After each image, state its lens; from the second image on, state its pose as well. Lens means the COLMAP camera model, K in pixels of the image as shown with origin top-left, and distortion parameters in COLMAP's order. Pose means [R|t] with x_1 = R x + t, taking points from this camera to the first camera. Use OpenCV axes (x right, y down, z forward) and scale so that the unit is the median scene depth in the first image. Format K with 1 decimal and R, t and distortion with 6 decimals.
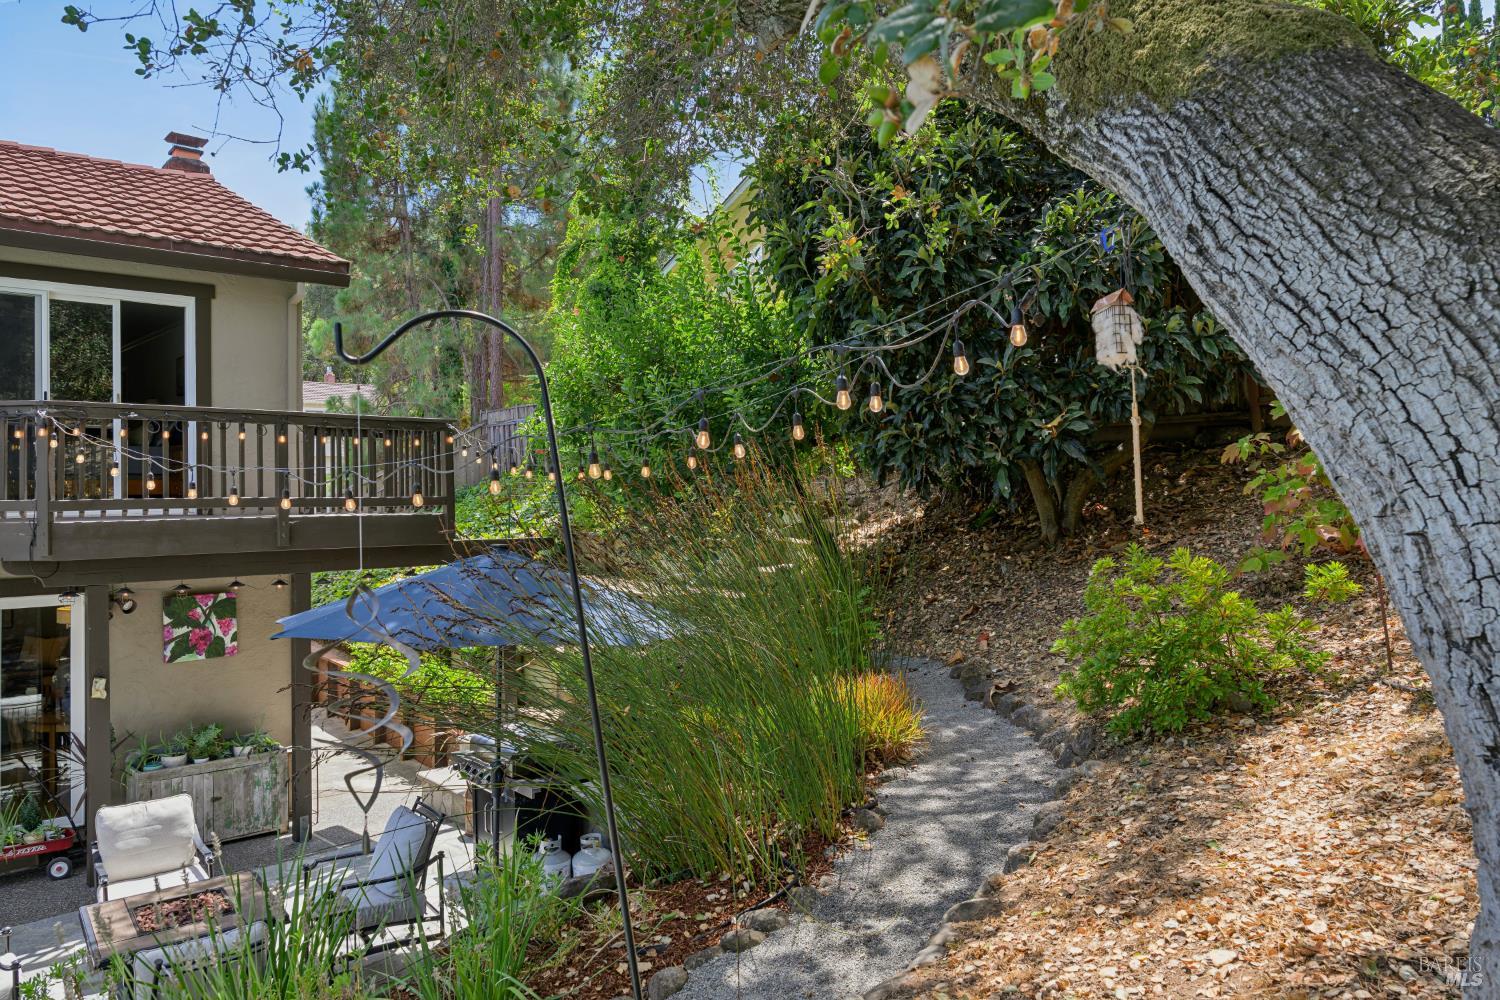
lens RADIAL K [[1019.3, 0, 750.5], [0, 1019.3, 499.8], [0, 0, 1]] dist [-0.001697, 0.002062]
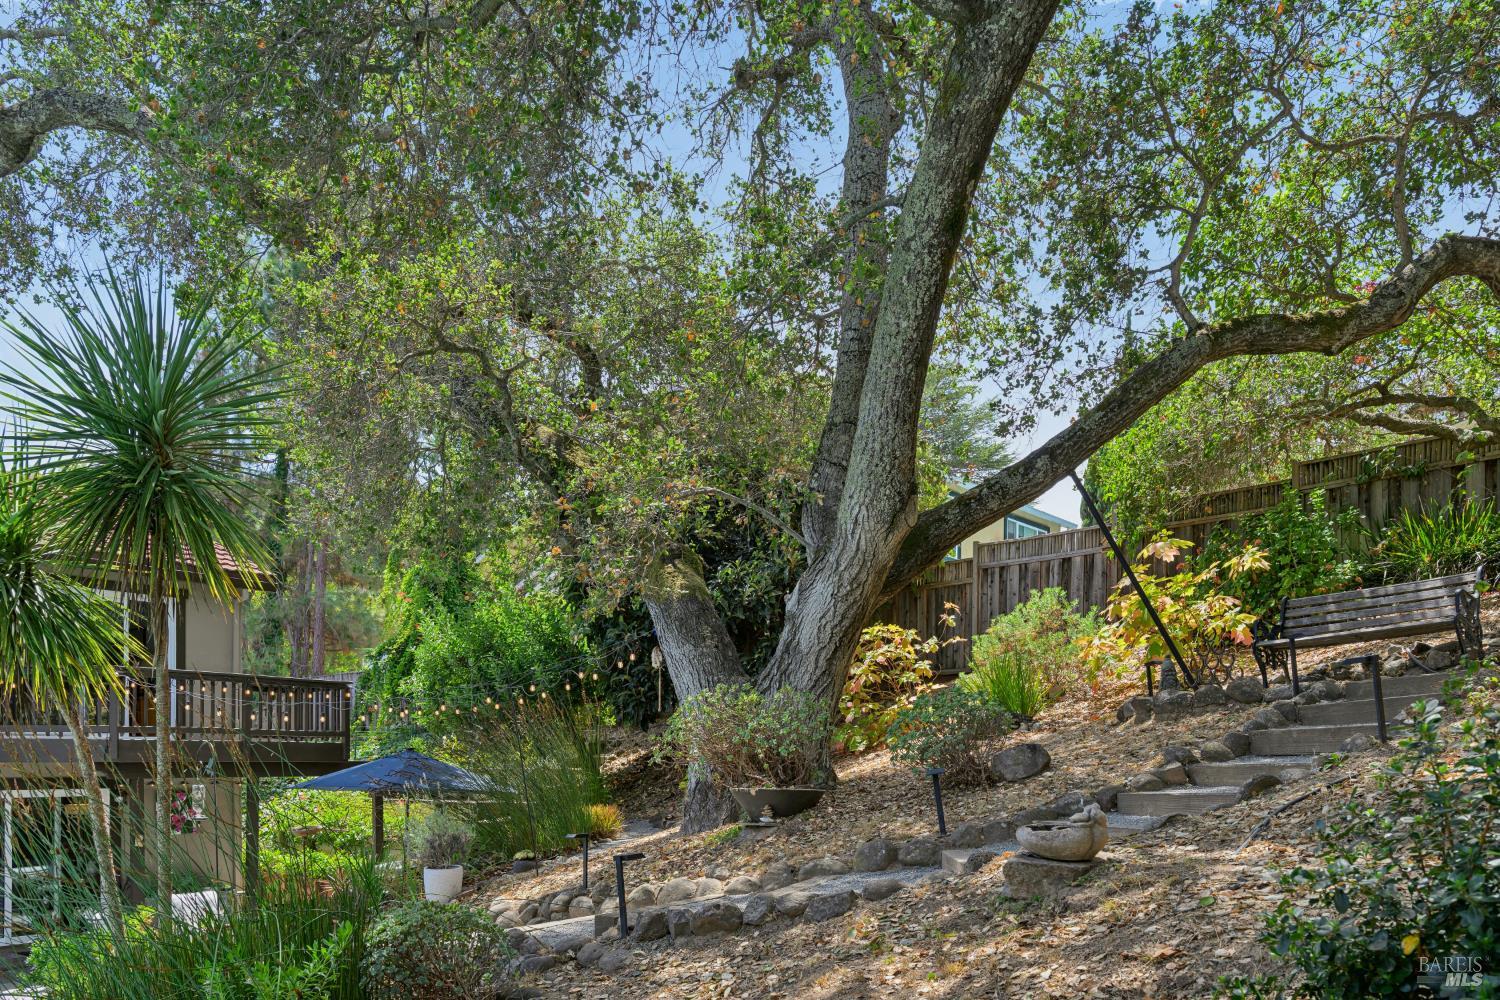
lens RADIAL K [[1019.3, 0, 750.3], [0, 1019.3, 503.4], [0, 0, 1]] dist [-0.001697, 0.002062]
pose [[0.980715, 0.050169, 0.188896, -0.001653], [-0.000192, 0.966740, -0.255761, 0.057638], [-0.195445, 0.250792, 0.948106, -0.676911]]
